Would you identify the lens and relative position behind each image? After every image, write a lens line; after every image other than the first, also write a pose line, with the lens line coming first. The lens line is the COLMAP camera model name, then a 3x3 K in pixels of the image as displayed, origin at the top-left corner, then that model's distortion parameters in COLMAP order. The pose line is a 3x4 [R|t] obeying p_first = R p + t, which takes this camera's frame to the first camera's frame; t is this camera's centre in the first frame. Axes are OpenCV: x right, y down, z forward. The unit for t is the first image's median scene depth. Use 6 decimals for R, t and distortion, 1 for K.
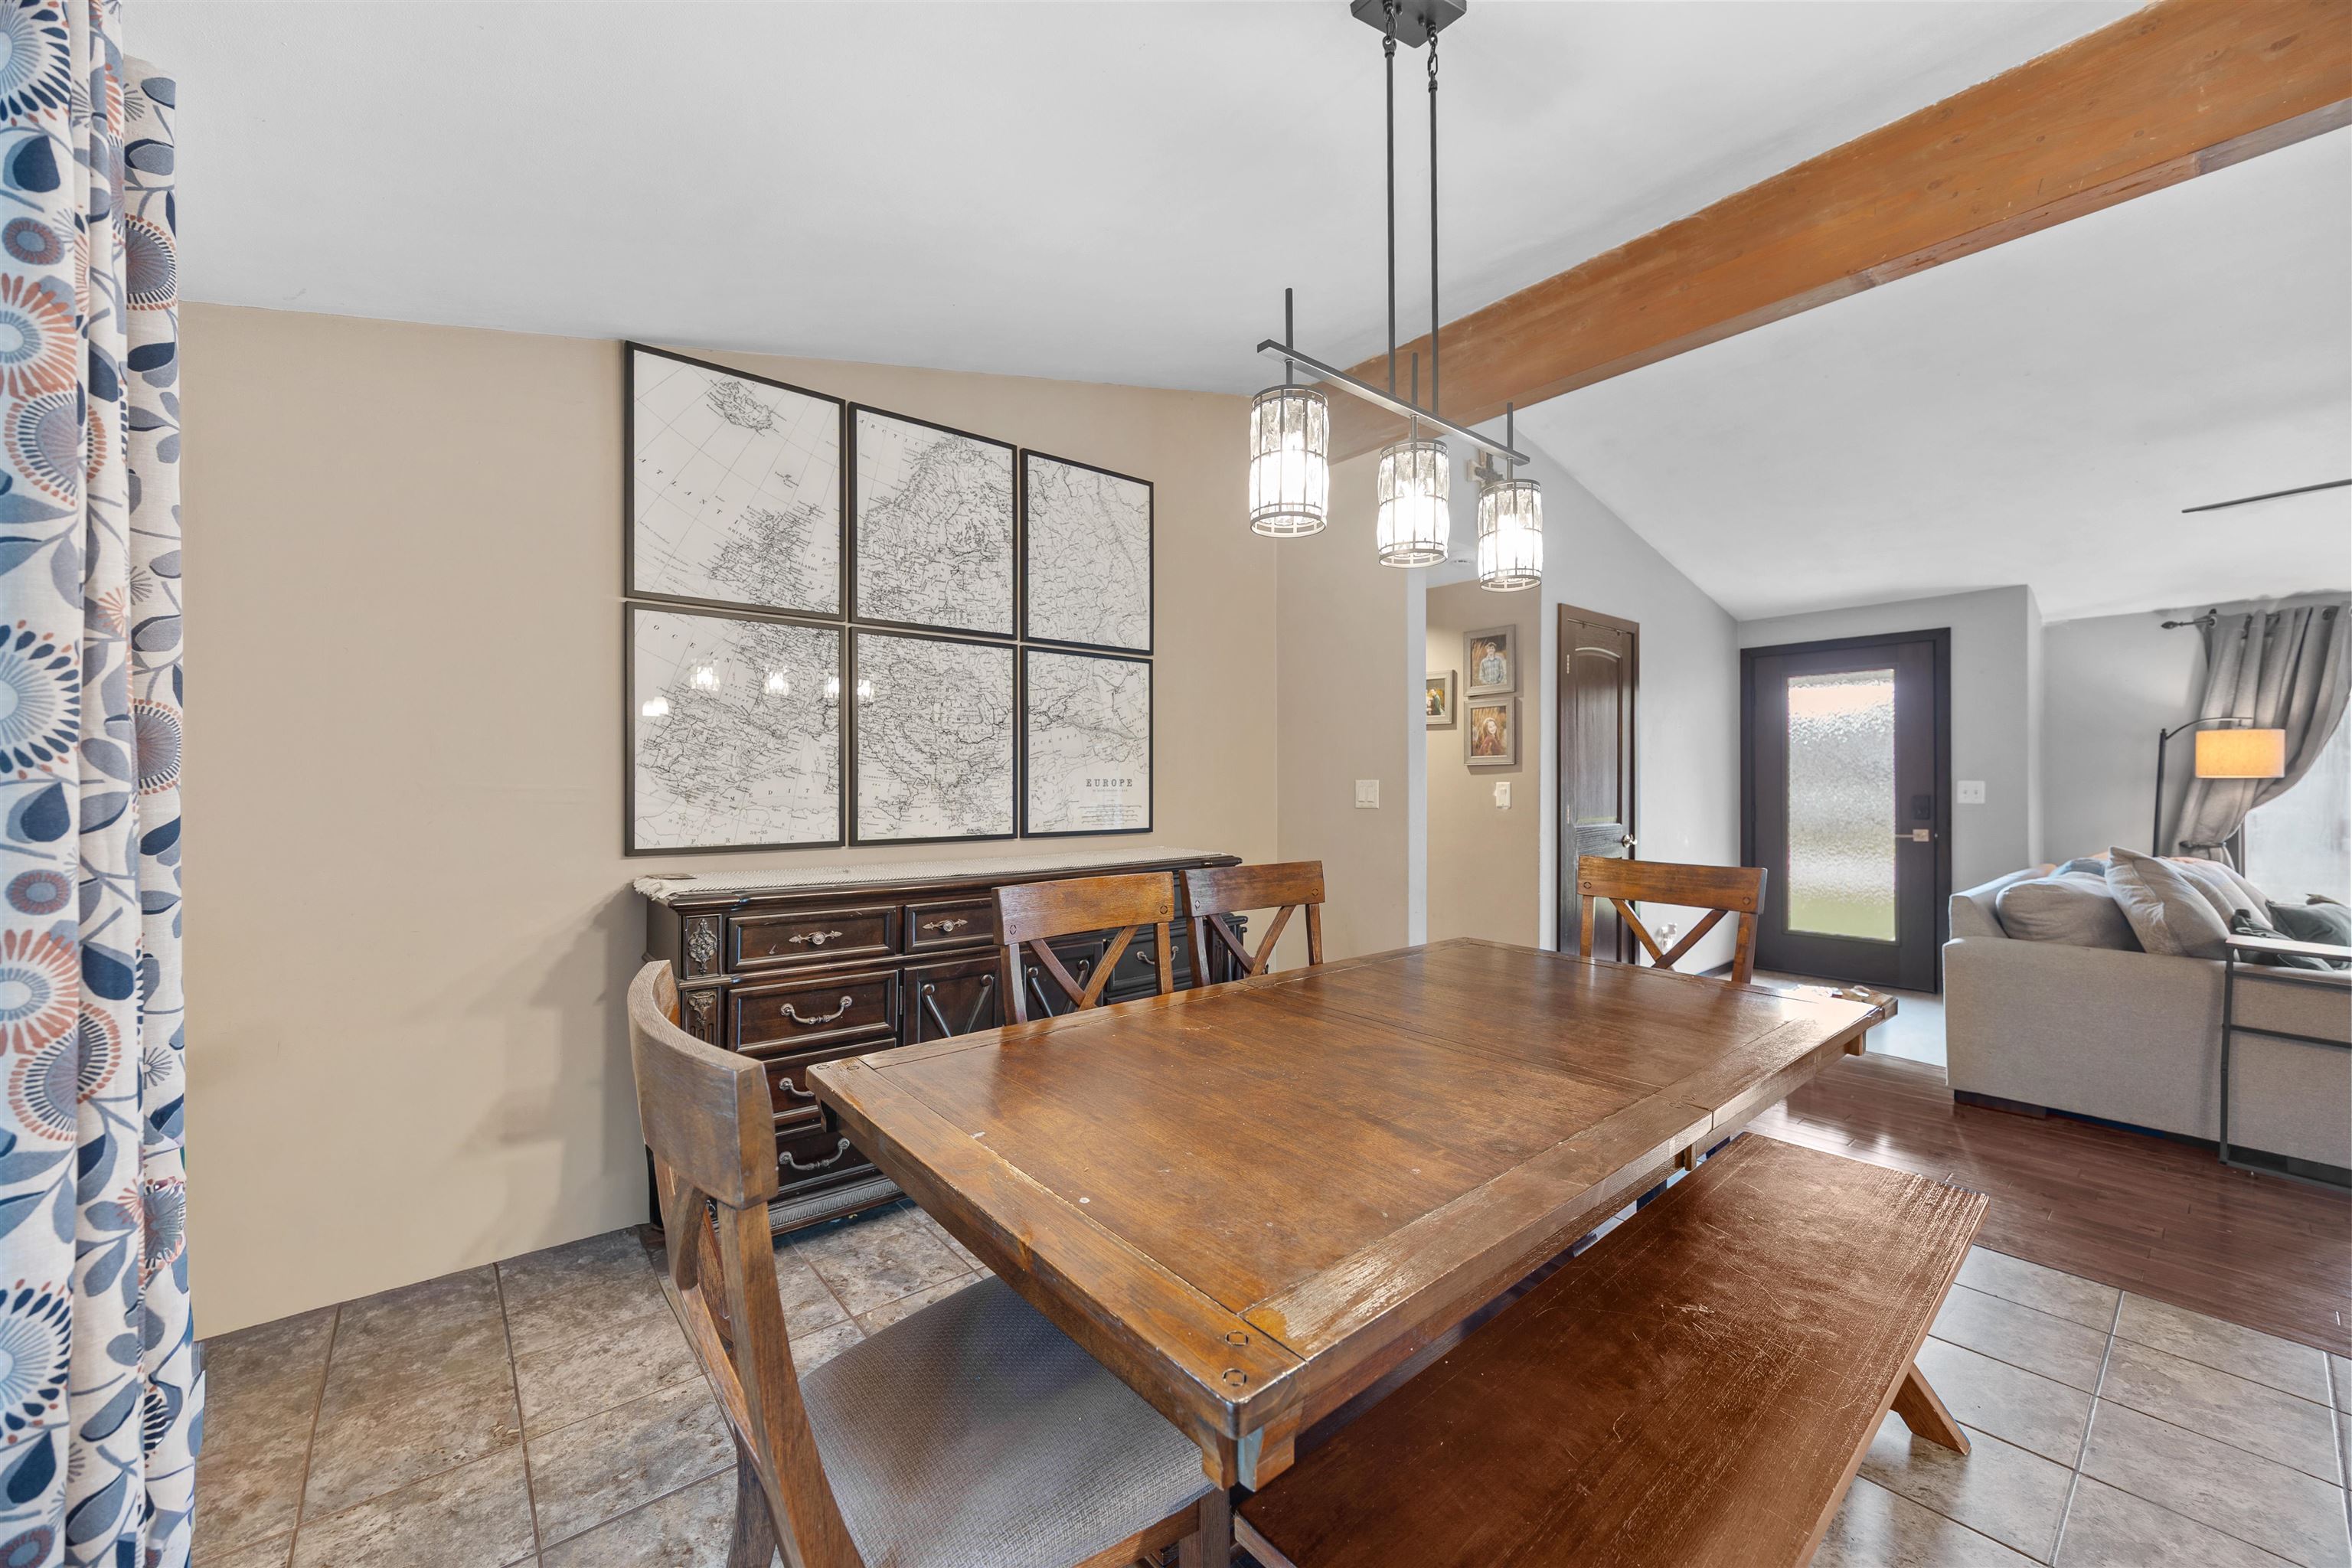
lens RADIAL K [[902.3, 0, 1155.9], [0, 902.3, 781.8], [0, 0, 1]] dist [-0.002801, 0.000352]
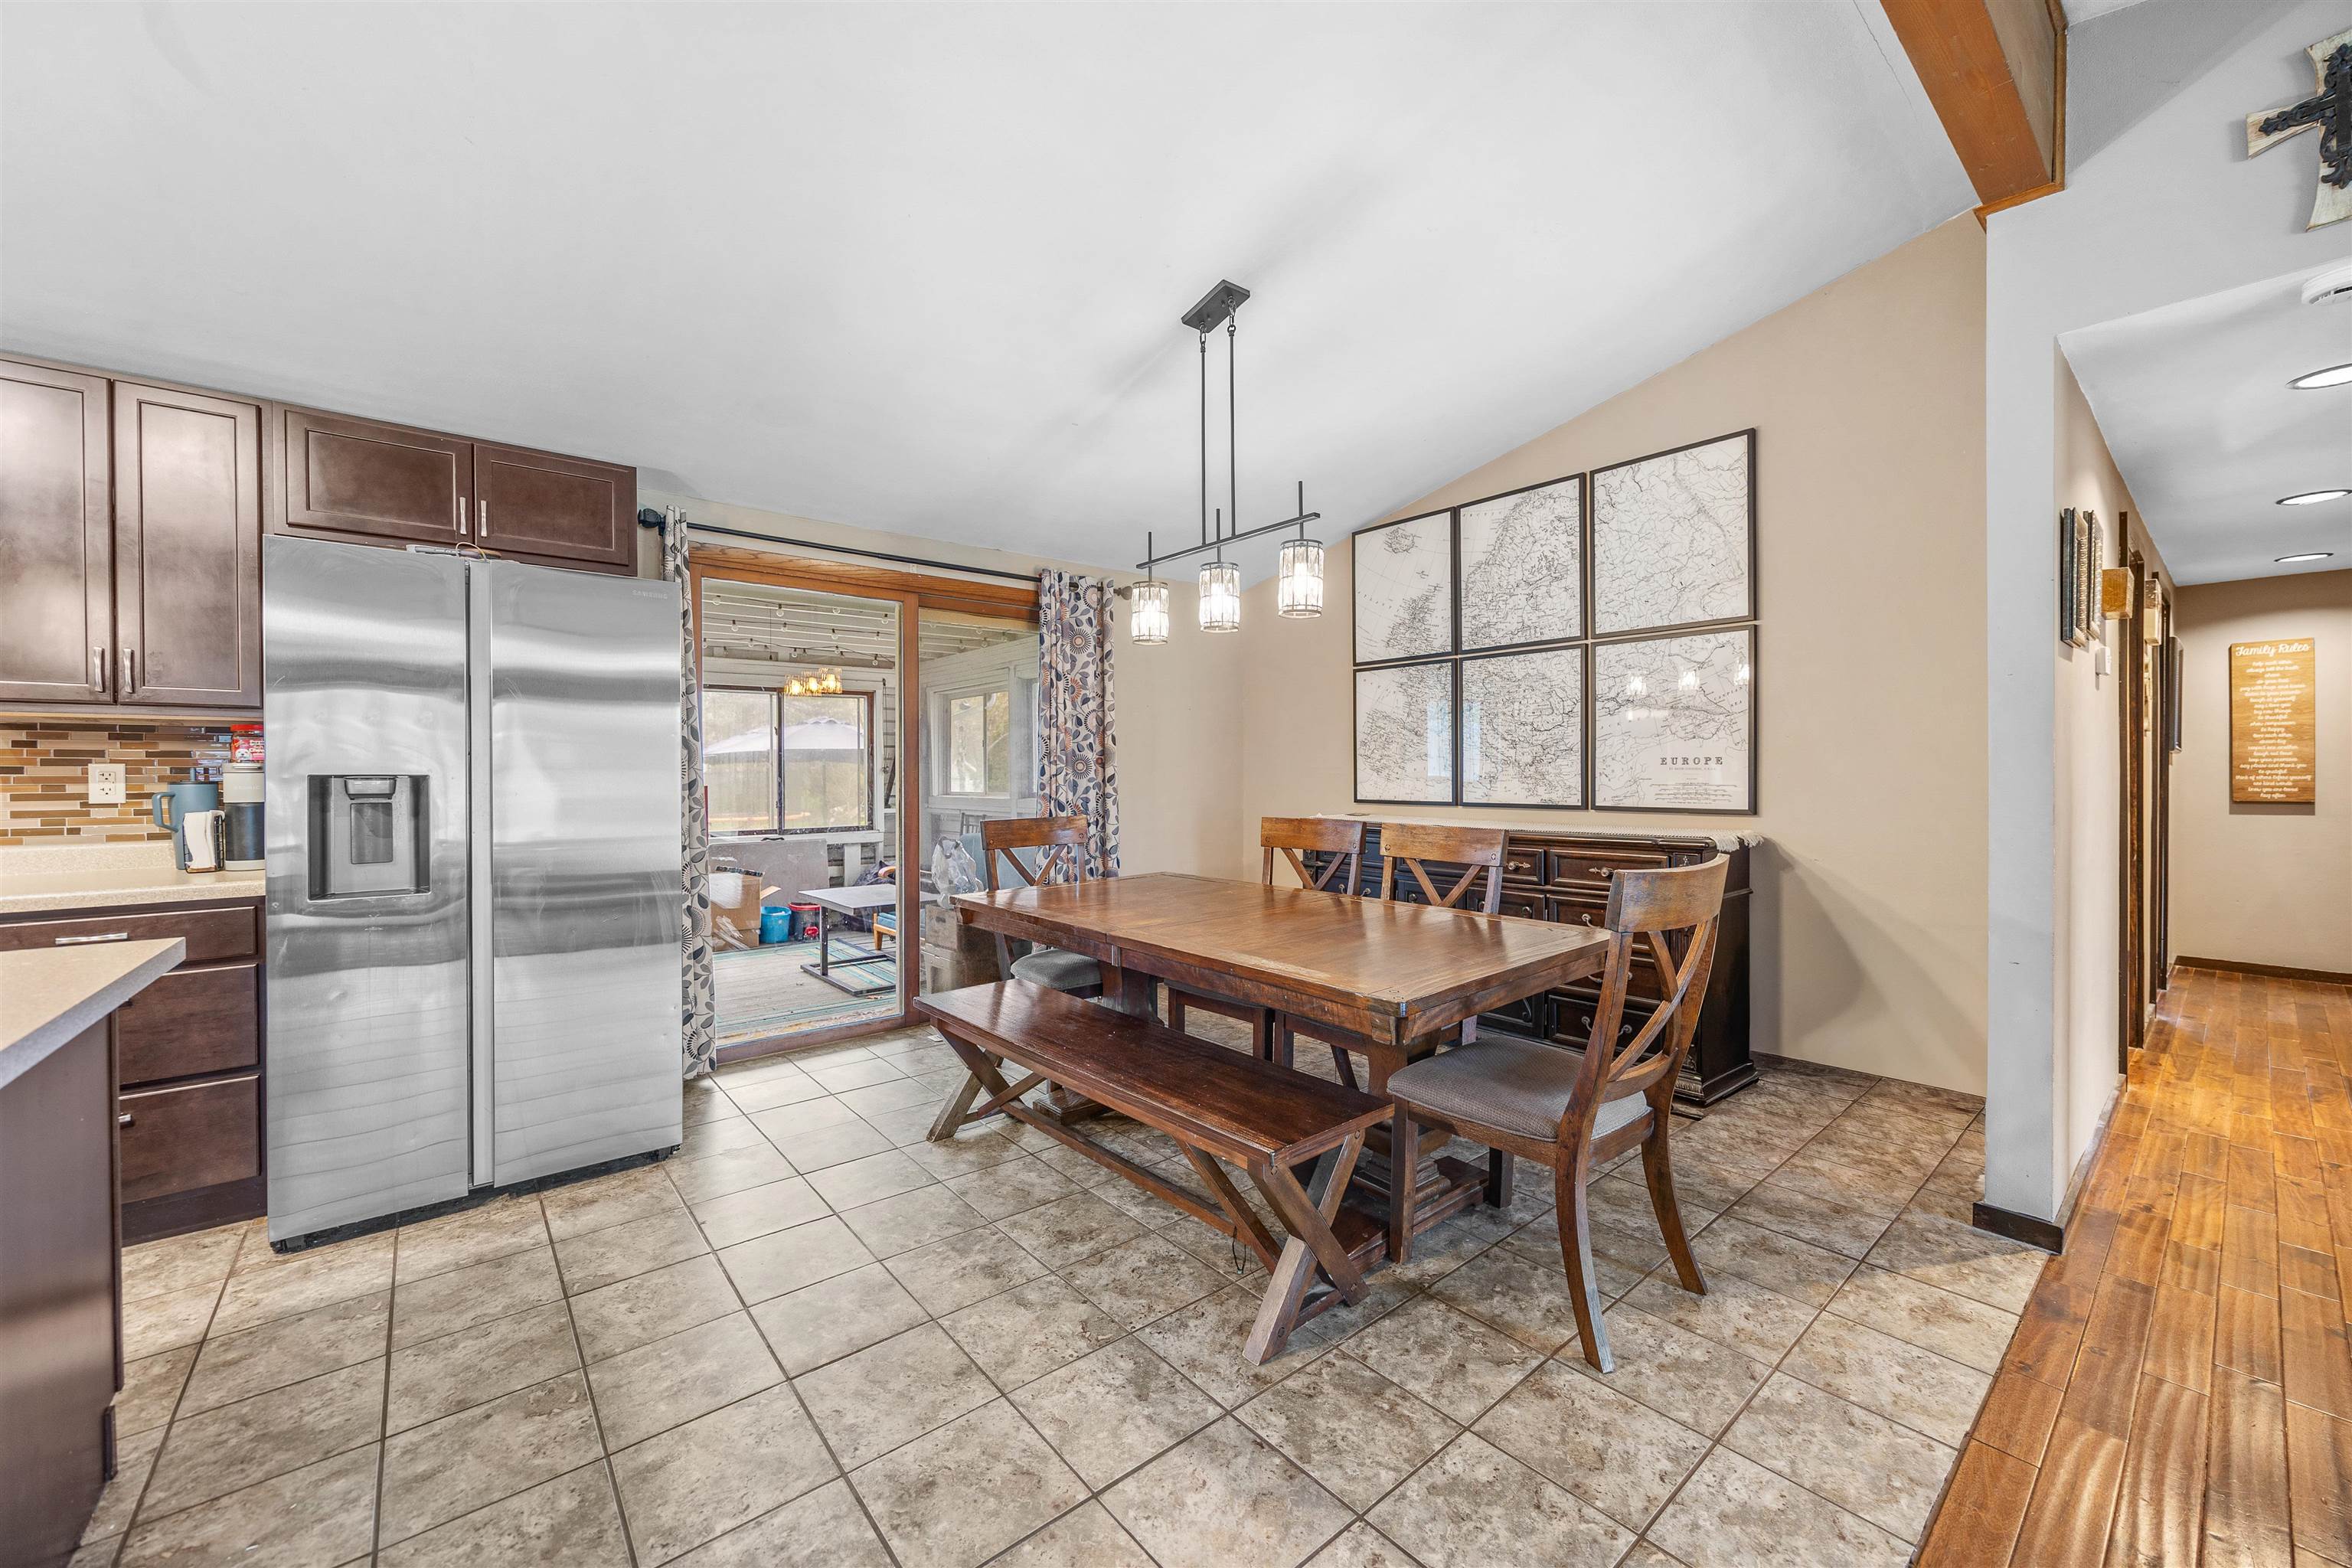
lens RADIAL K [[902.3, 0, 1172.6], [0, 902.3, 780.8], [0, 0, 1]] dist [-0.002801, 0.000352]
pose [[0.003833, 0.009471, -0.999948, 0.992216], [0.003944, 0.999947, 0.009487, 0.012240], [0.999985, -0.003981, 0.003795, 0.453969]]
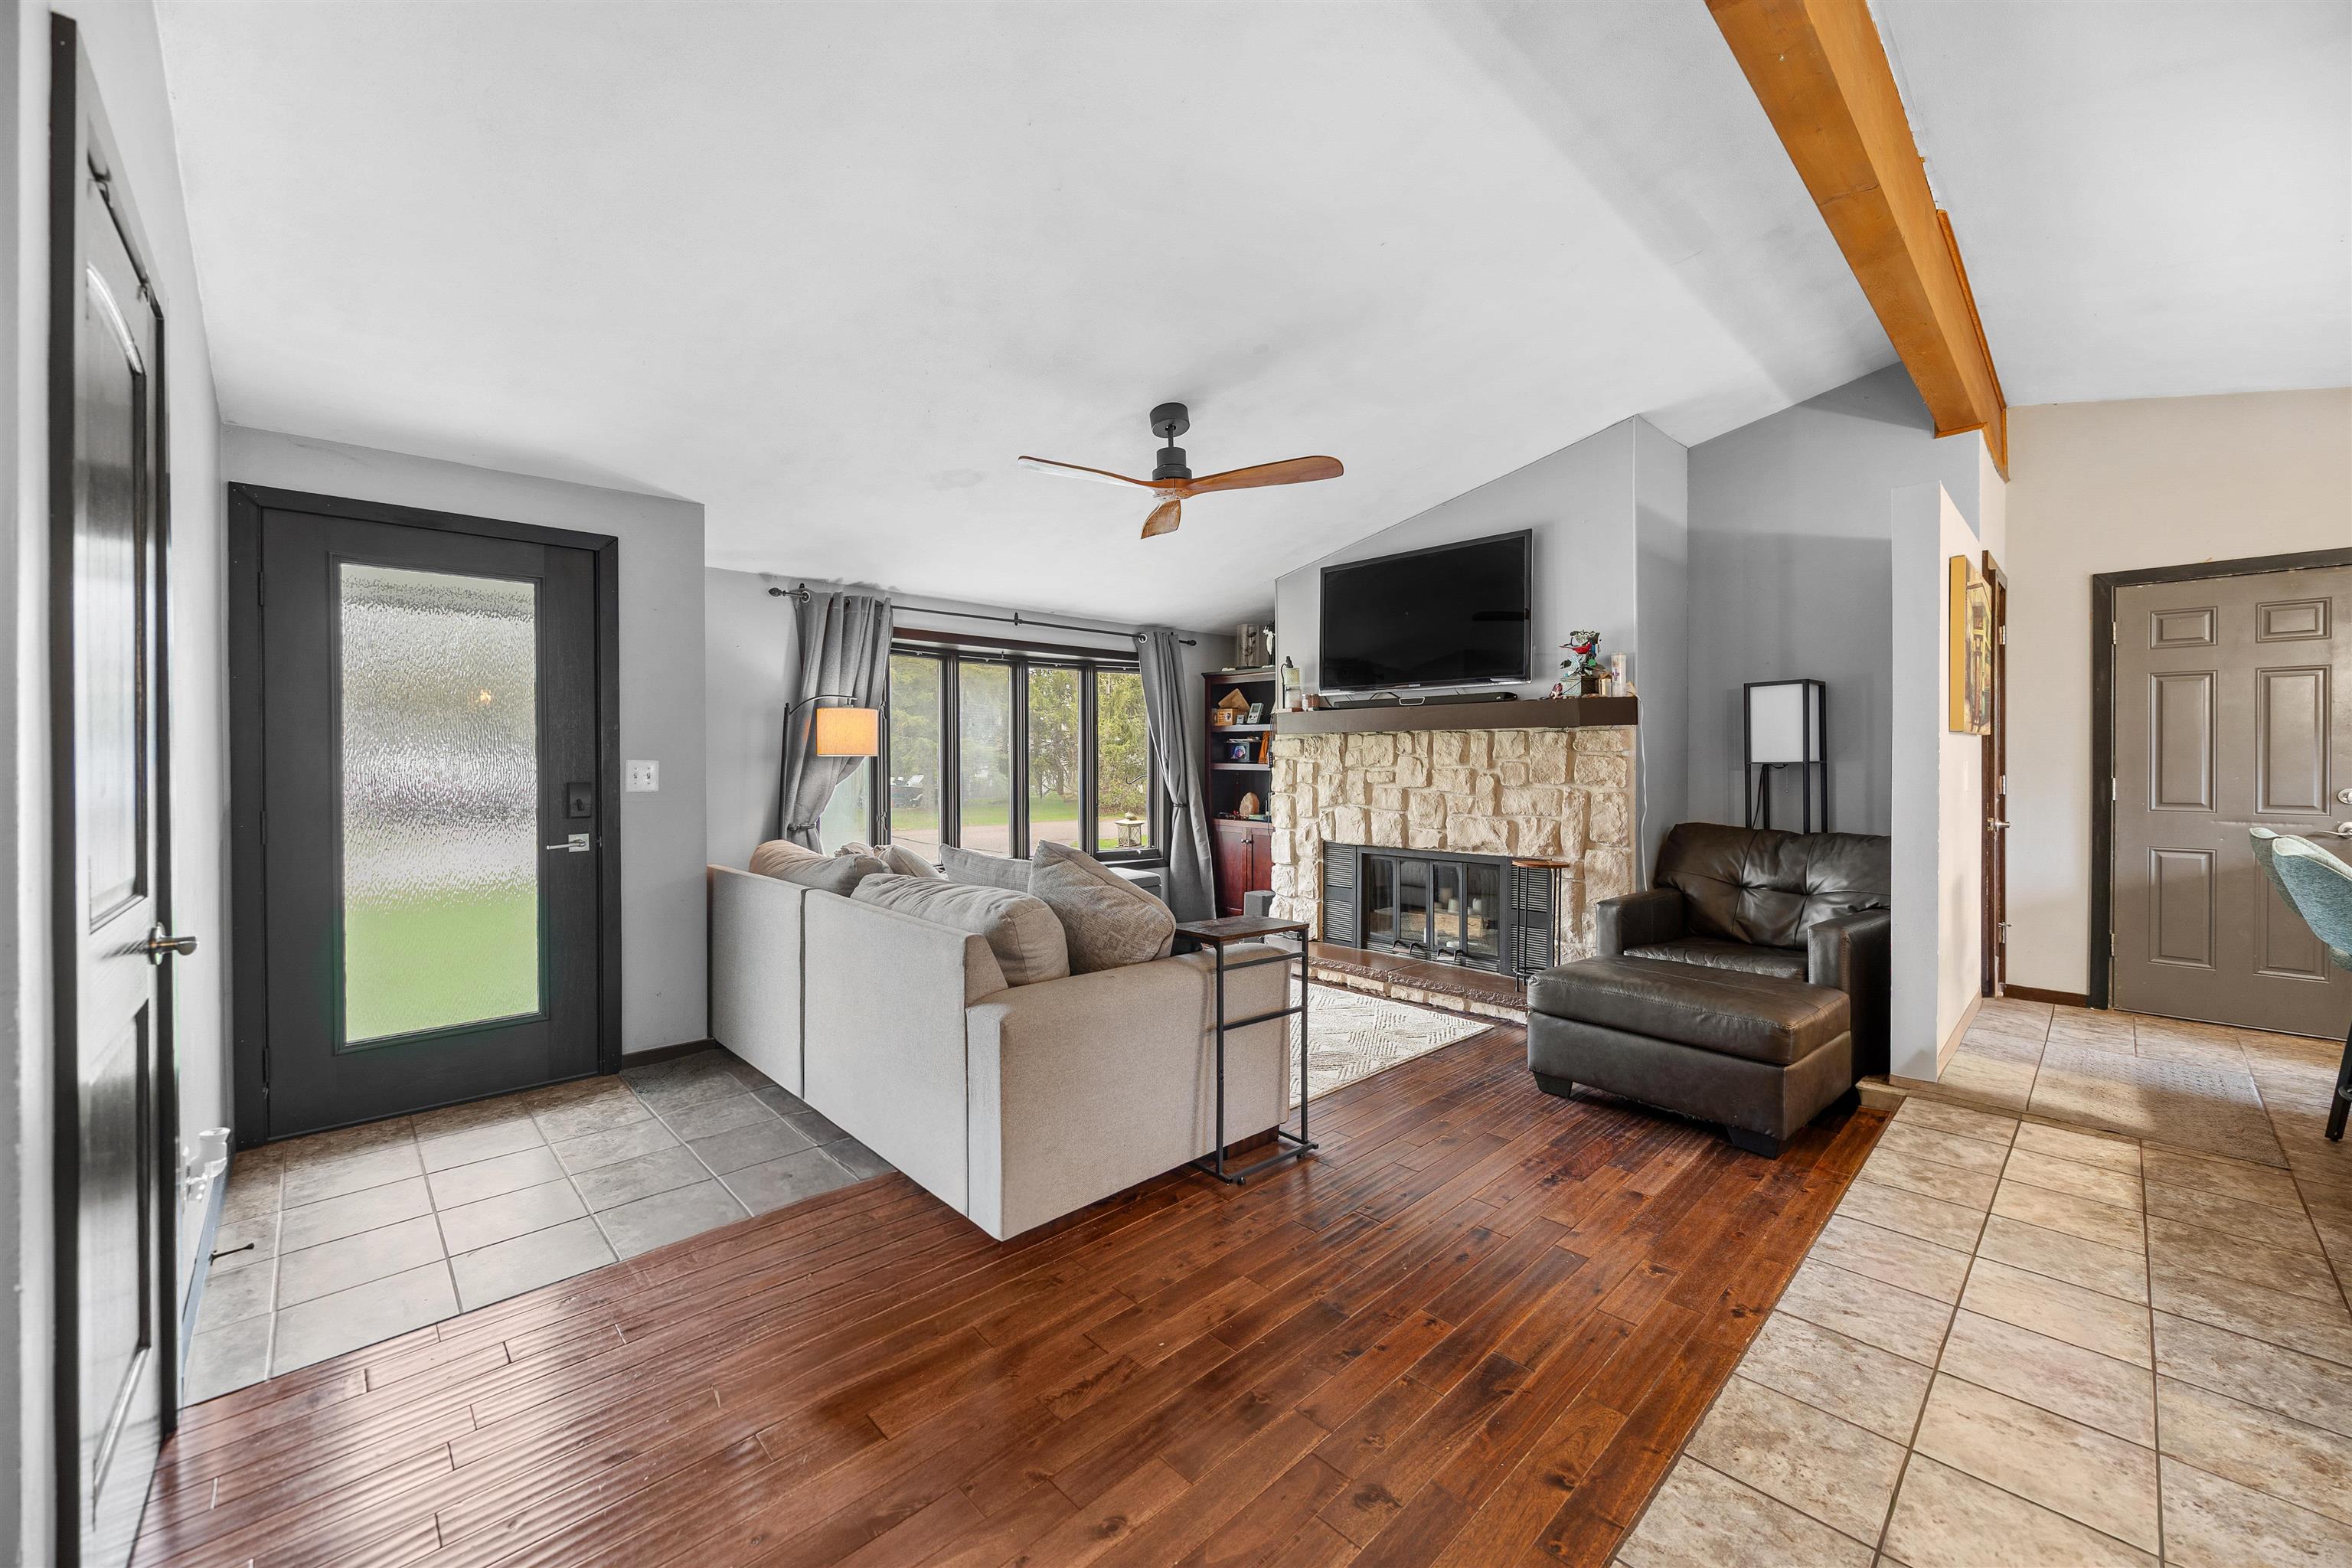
lens RADIAL K [[902.3, 0, 1169.5], [0, 902.3, 764.9], [0, 0, 1]] dist [-0.002801, 0.000352]
pose [[-0.070976, -0.004868, 0.997466, 0.247832], [0.004119, 0.999978, 0.005173, 0.000593], [-0.997469, 0.004476, -0.070955, 0.955175]]
